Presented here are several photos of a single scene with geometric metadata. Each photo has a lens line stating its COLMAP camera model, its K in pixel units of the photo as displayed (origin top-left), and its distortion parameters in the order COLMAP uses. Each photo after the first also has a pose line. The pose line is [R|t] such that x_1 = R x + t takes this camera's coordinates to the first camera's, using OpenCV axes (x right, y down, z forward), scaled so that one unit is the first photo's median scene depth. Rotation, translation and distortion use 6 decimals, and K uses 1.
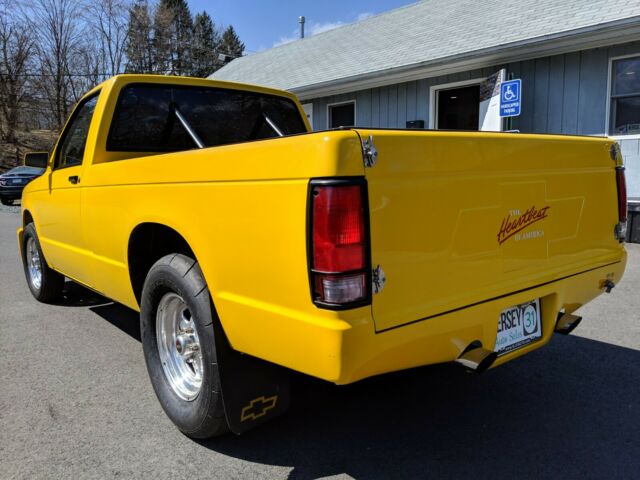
lens RADIAL K [[514.8, 0, 317.3], [0, 514.8, 240.2], [0, 0, 1]] dist [0.038212, -0.059176]
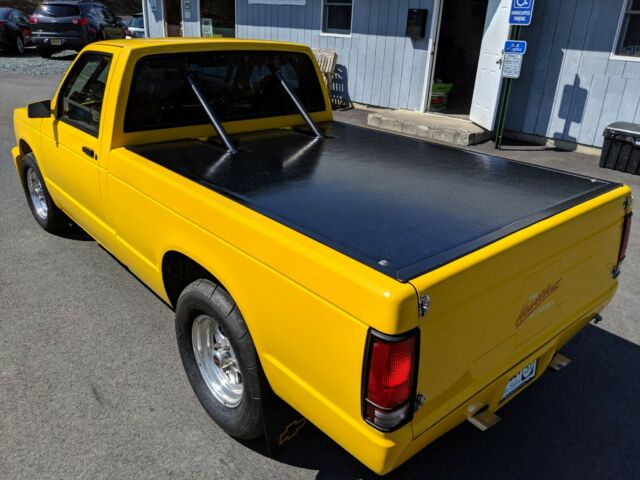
lens RADIAL K [[514.8, 0, 321.2], [0, 514.8, 230.7], [0, 0, 1]] dist [0.038212, -0.059176]
pose [[0.997321, 0.039965, 0.061269, -0.132283], [-0.055000, 0.961894, 0.267834, -0.413030], [-0.048231, -0.270486, 0.961515, -0.012261]]
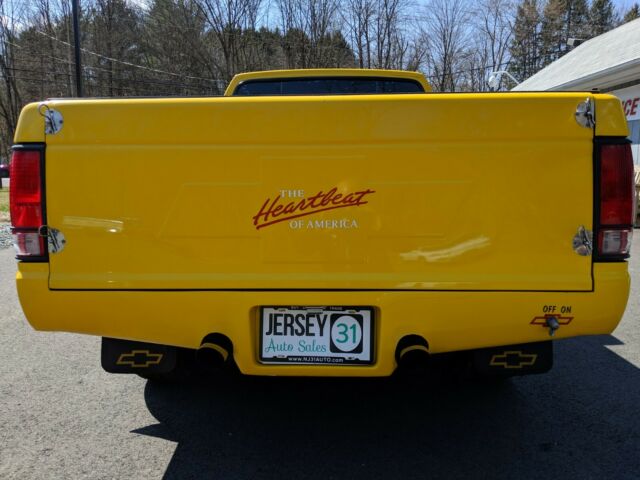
lens RADIAL K [[514.8, 0, 325.4], [0, 514.8, 241.8], [0, 0, 1]] dist [0.038212, -0.059176]
pose [[0.770232, 0.104081, -0.629214, 0.839053], [-0.100273, 0.994086, 0.041689, -0.014584], [0.629832, 0.030983, 0.776113, 0.357885]]
